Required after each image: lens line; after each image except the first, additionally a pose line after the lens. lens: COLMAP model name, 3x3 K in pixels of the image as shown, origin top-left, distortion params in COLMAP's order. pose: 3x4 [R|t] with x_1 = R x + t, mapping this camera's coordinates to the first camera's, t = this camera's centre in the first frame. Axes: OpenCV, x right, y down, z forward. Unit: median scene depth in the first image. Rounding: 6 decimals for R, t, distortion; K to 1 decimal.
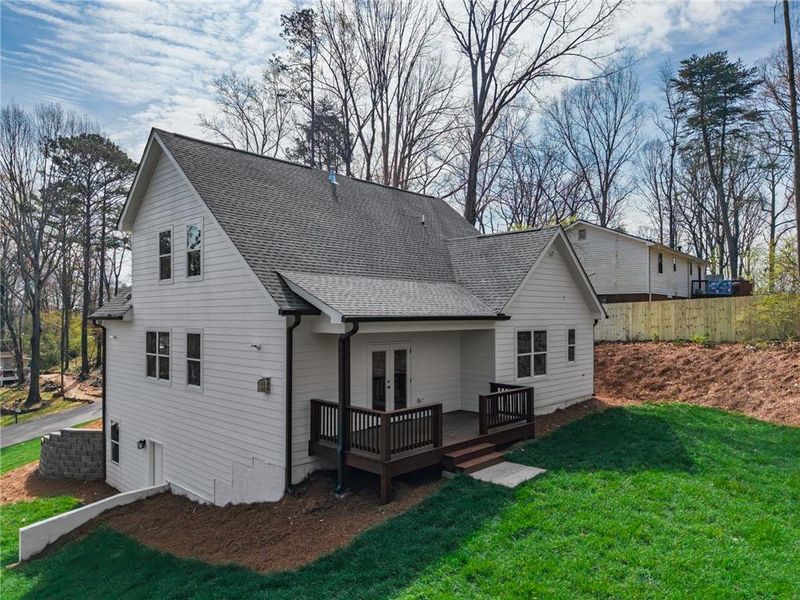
lens RADIAL K [[538.7, 0, 378.9], [0, 538.7, 314.5], [0, 0, 1]] dist [0.021299, -0.021299]
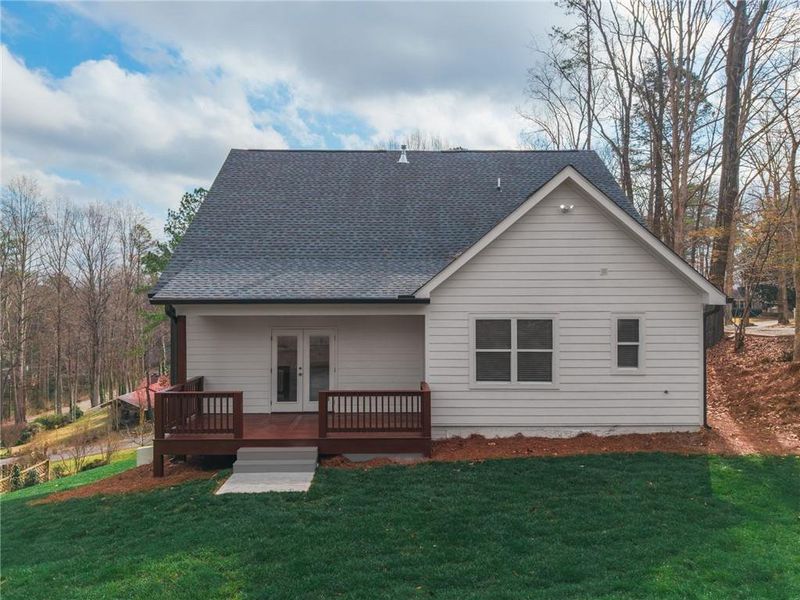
lens RADIAL K [[538.7, 0, 399.0], [0, 538.7, 304.7], [0, 0, 1]] dist [0.021299, -0.021299]
pose [[0.720707, -0.005390, -0.693219, 0.620848], [0.001534, 0.999980, -0.006181, 0.013703], [0.693238, 0.003391, 0.720700, 0.336100]]
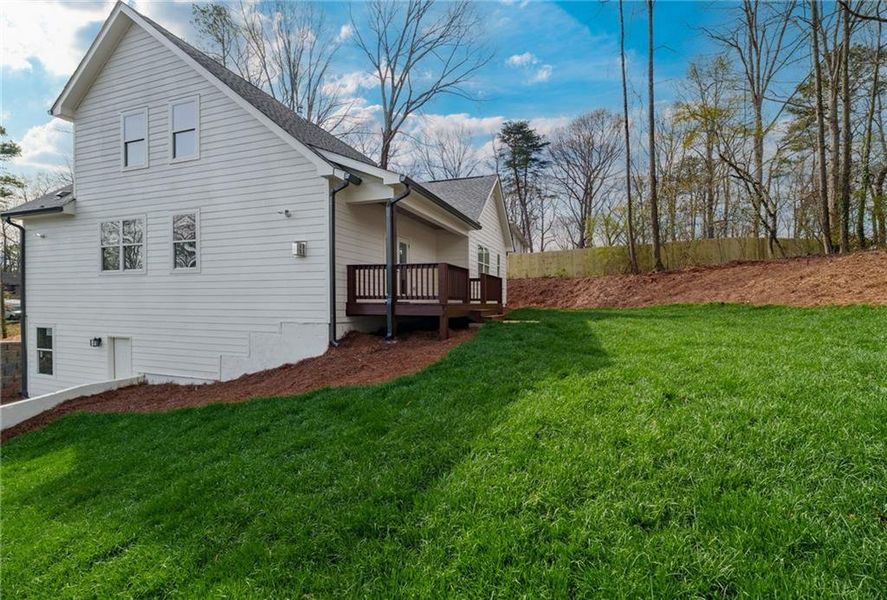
lens RADIAL K [[403.3, 0, 438.7], [0, 403.3, 310.6], [0, 0, 1]] dist [-0.016277, 0.002080]
pose [[0.902043, 0.026039, 0.430860, -0.215000], [-0.030663, 0.999523, 0.003791, 0.171709], [-0.430555, -0.016631, 0.902411, 0.148072]]
